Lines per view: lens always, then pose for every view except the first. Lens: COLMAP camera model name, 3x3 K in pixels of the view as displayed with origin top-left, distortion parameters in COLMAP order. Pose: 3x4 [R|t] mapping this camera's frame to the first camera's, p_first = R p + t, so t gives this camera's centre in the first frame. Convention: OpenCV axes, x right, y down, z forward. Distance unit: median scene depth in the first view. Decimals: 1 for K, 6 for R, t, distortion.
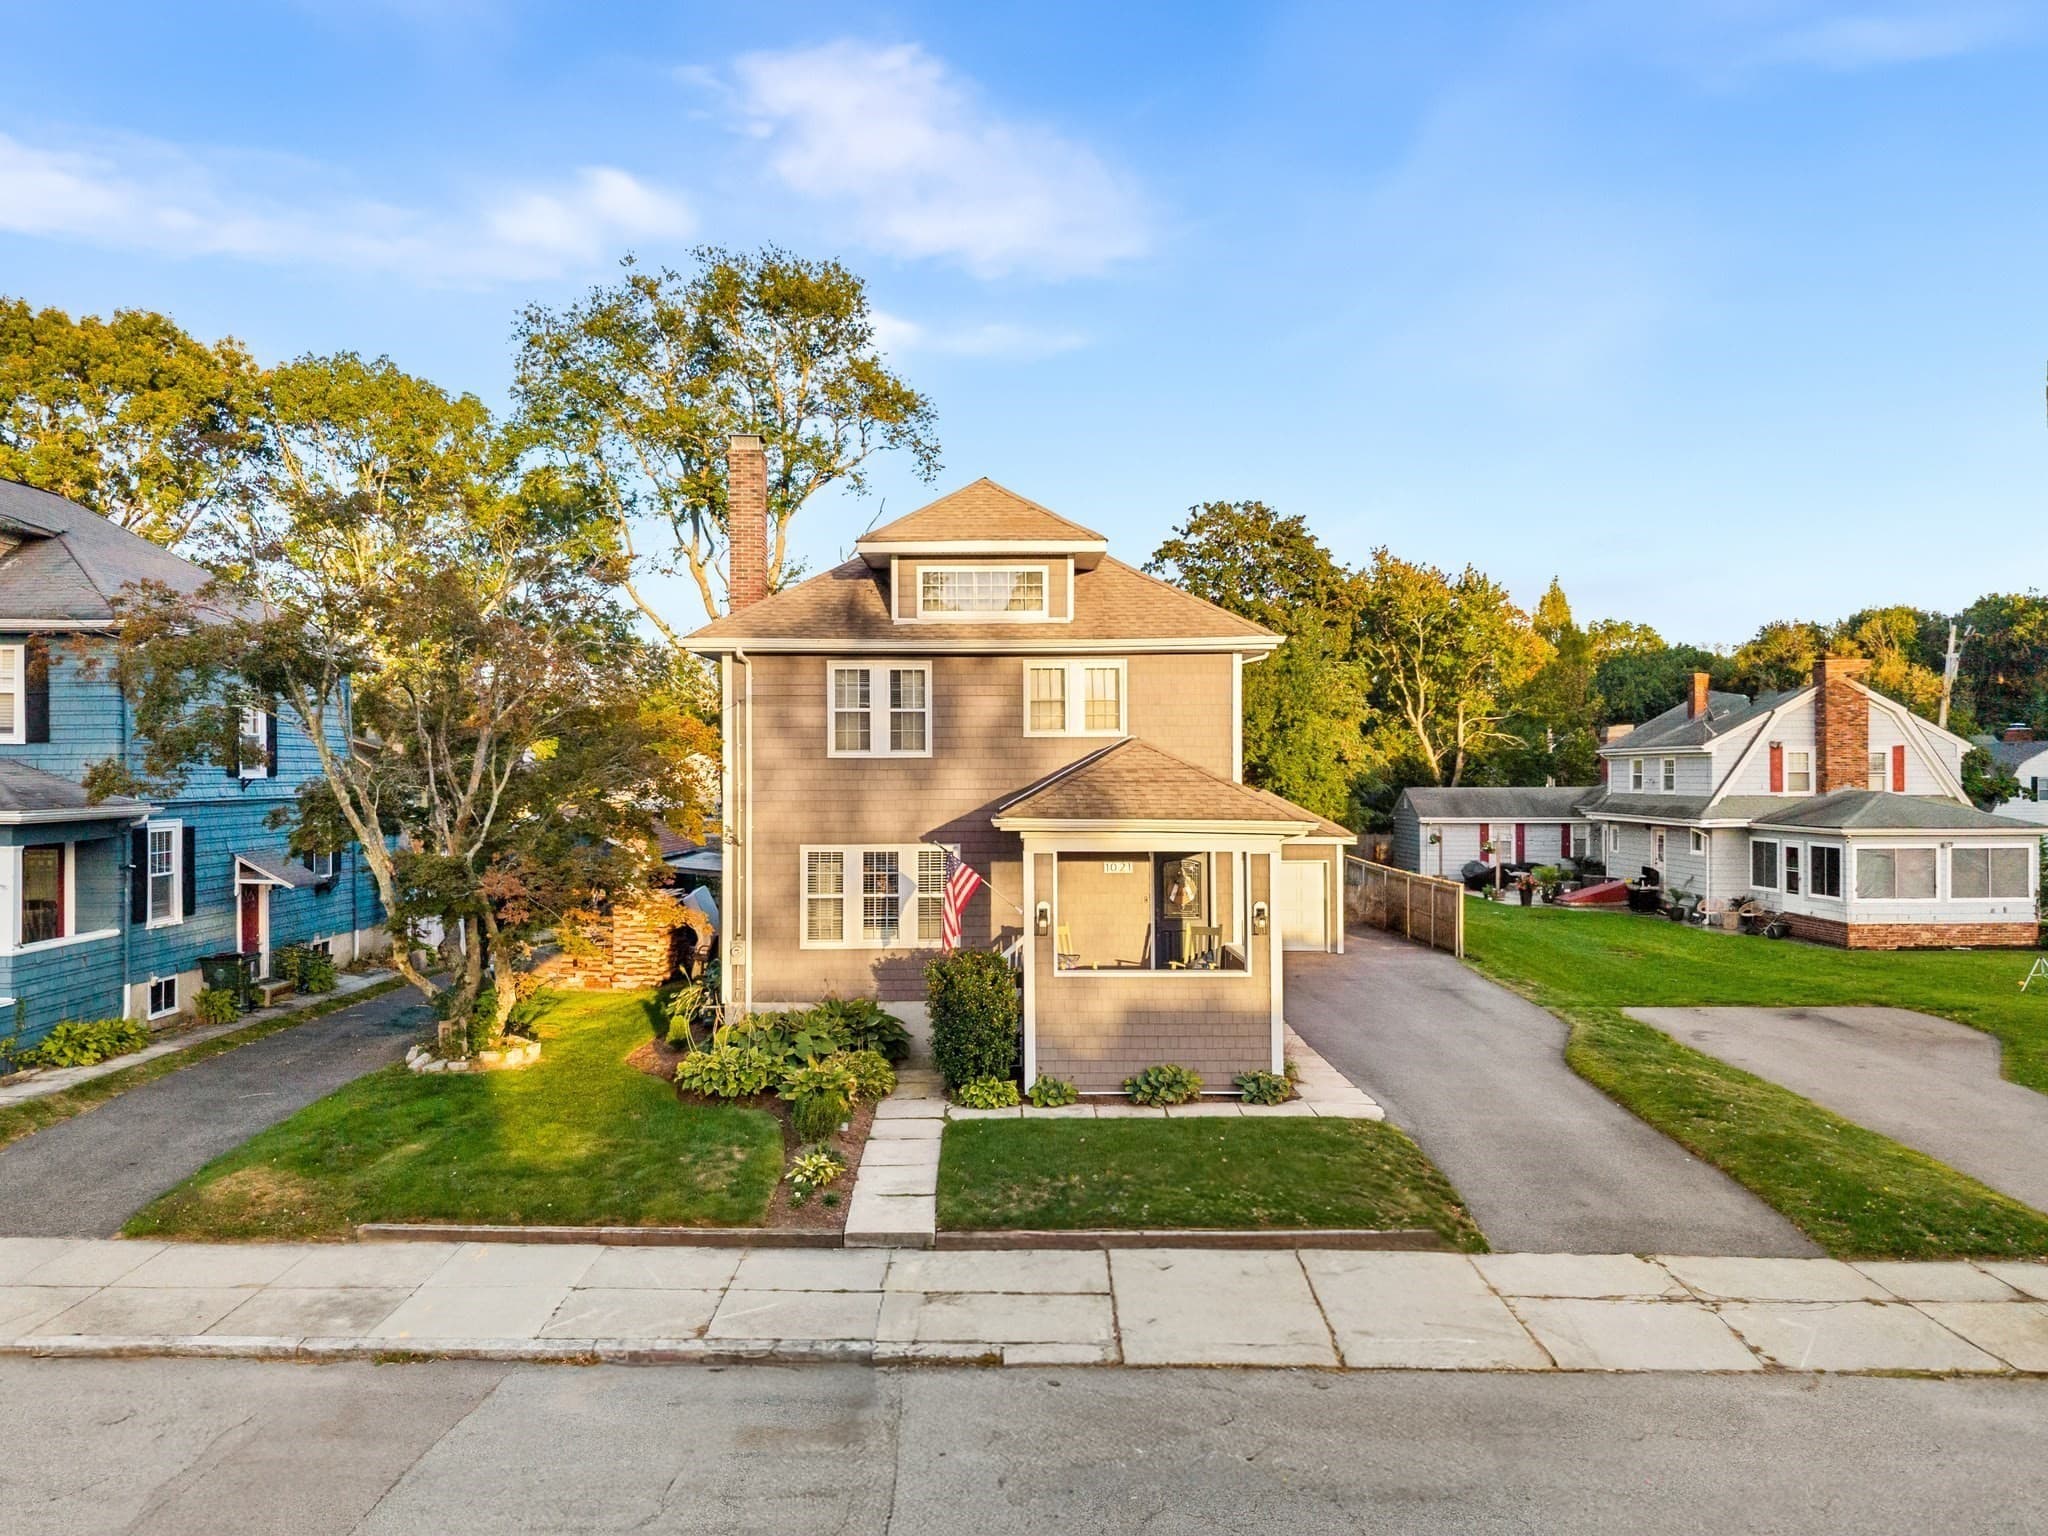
lens RADIAL K [[1414.4, 0, 1024.0], [0, 1414.4, 768.0], [0, 0, 1]] dist [0.006597, -0.000988]
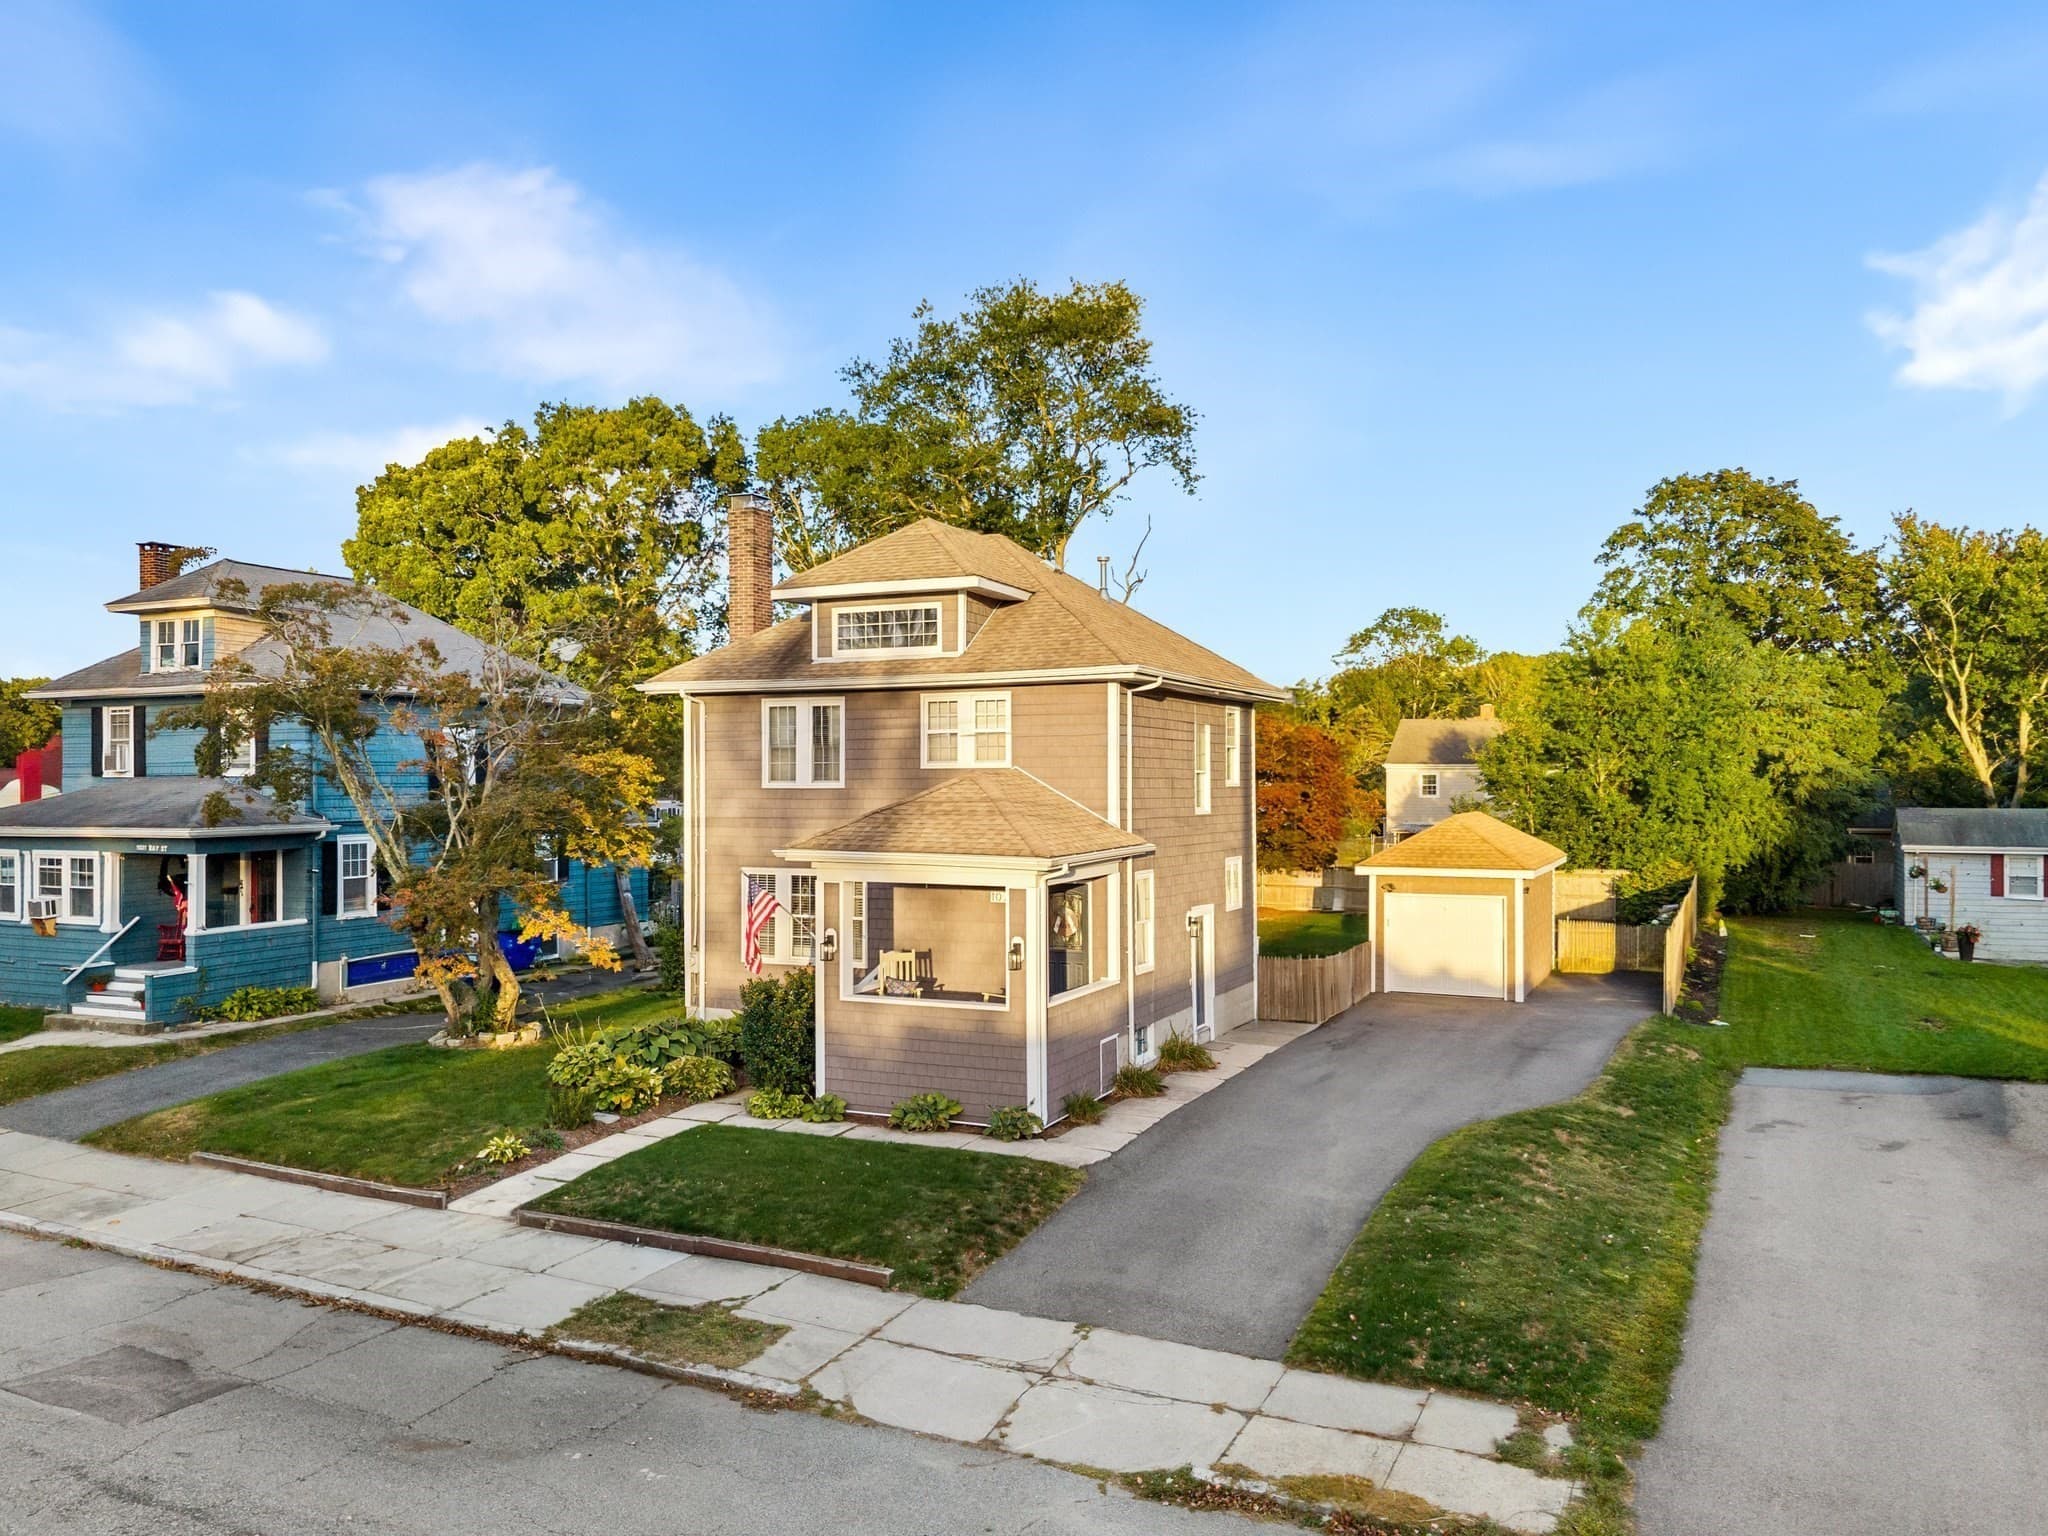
lens RADIAL K [[1473.8, 0, 1024.0], [0, 1473.8, 768.0], [0, 0, 1]] dist [0.006811, 0.003763]
pose [[0.905337, -0.003284, -0.424680, 0.527944], [0.001312, 0.999987, -0.004937, -0.016826], [0.424691, 0.003913, 0.905330, 0.053876]]
